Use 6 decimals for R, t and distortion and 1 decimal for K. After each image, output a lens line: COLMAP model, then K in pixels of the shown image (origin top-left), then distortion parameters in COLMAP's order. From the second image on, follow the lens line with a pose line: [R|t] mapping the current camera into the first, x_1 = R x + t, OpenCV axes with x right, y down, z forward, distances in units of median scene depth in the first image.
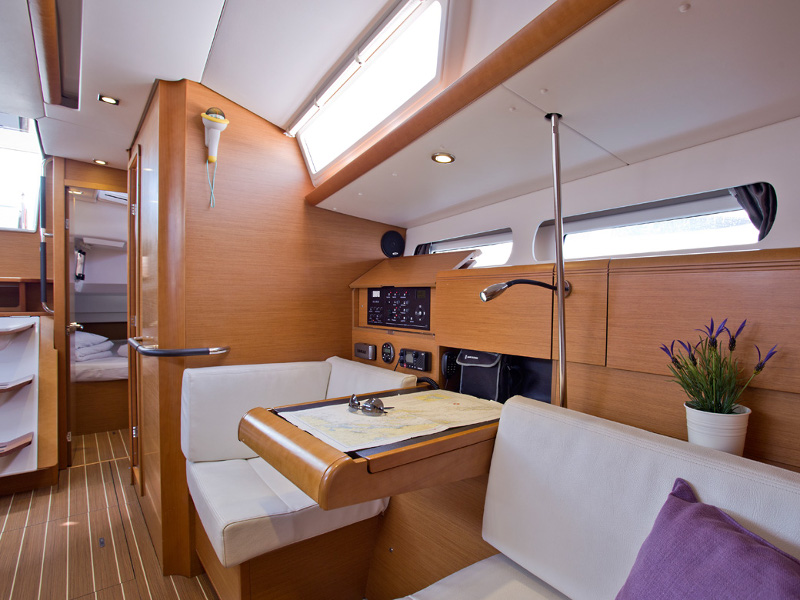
lens RADIAL K [[412.4, 0, 409.4], [0, 412.4, 299.7], [0, 0, 1]] dist [-0.024446, 0.001041]
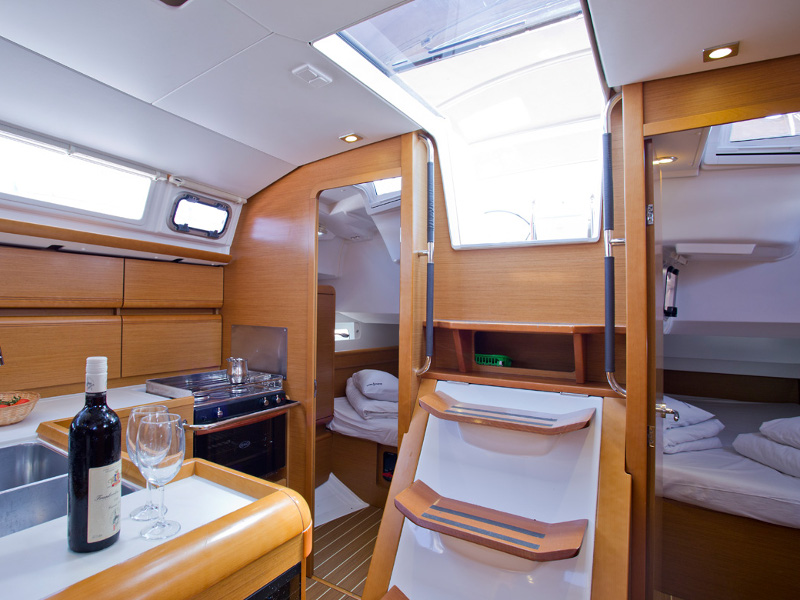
lens RADIAL K [[412.4, 0, 409.4], [0, 412.4, 299.7], [0, 0, 1]] dist [-0.024446, 0.001041]
pose [[0.327929, -0.020657, -0.944476, -0.398949], [-0.015375, 0.999512, -0.027199, -0.055524], [0.944577, 0.023441, 0.327452, 0.474763]]
